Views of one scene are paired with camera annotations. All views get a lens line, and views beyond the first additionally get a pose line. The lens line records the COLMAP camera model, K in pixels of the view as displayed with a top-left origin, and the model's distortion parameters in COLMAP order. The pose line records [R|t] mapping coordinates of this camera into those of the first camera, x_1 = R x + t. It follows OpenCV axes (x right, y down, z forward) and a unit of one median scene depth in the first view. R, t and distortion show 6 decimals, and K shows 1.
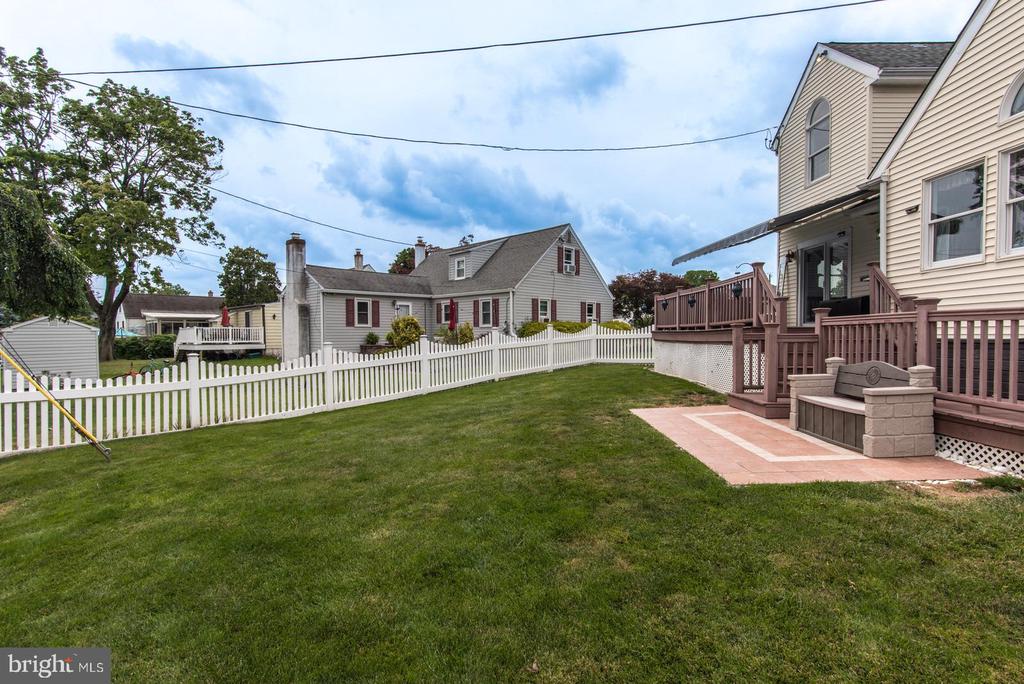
lens RADIAL K [[504.6, 0, 506.2], [0, 504.6, 341.5], [0, 0, 1]] dist [0.005527, 0.000385]
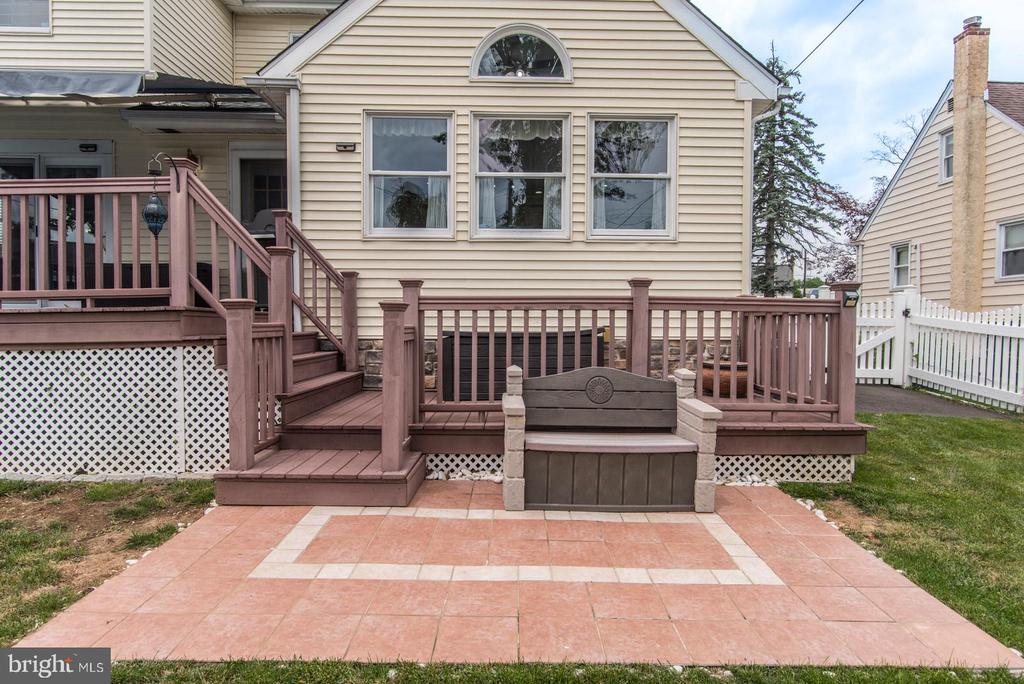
lens RADIAL K [[577.9, 0, 518.0], [0, 577.9, 343.6], [0, 0, 1]] dist [-0.000295, -0.002148]
pose [[-0.040539, -0.029167, 0.998752, -0.004776], [0.011684, 0.999492, 0.029663, -0.006092], [-0.999110, 0.012872, -0.040177, 0.438648]]
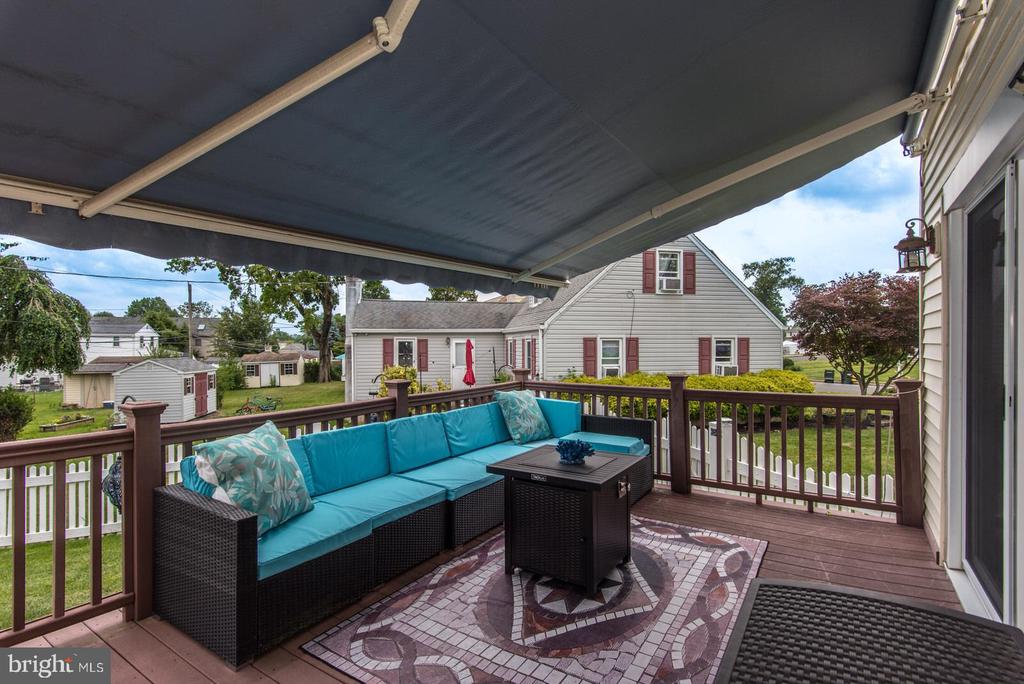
lens RADIAL K [[504.6, 0, 510.3], [0, 504.6, 344.1], [0, 0, 1]] dist [0.005527, 0.000385]
pose [[0.831253, 0.003943, -0.555880, 0.496690], [-0.008938, 0.999940, -0.006273, -0.111571], [0.555822, 0.010183, 0.831239, 0.650436]]
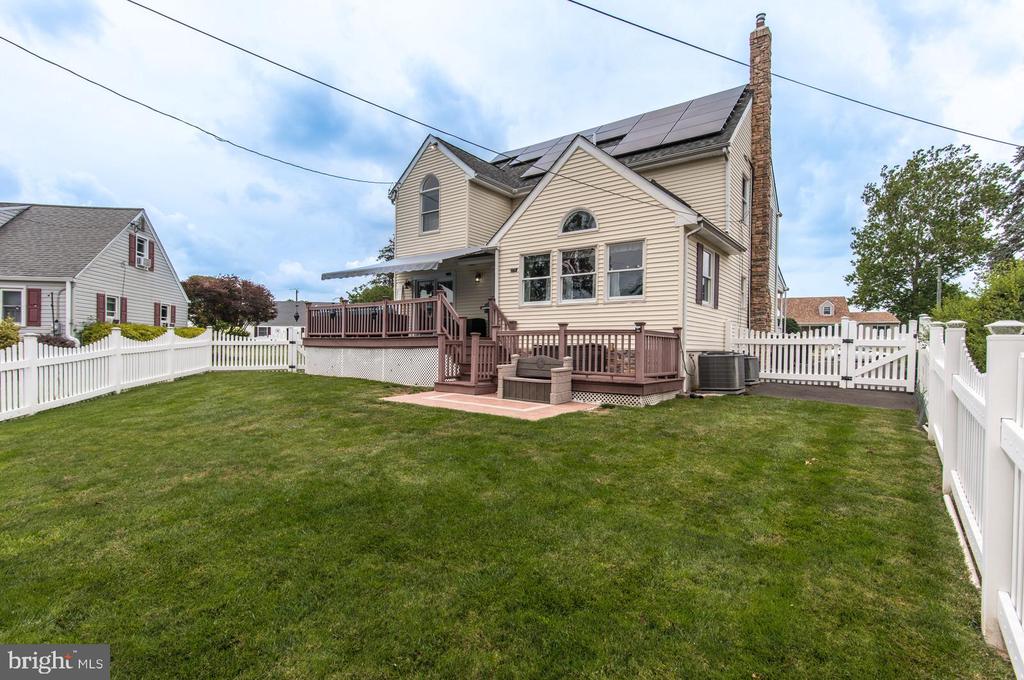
lens RADIAL K [[504.6, 0, 515.4], [0, 504.6, 346.0], [0, 0, 1]] dist [0.005527, 0.000385]
pose [[0.591391, 0.017031, 0.806205, -0.307597], [-0.003975, 0.999826, -0.018205, 0.014274], [-0.806375, 0.007562, 0.591356, -0.004122]]
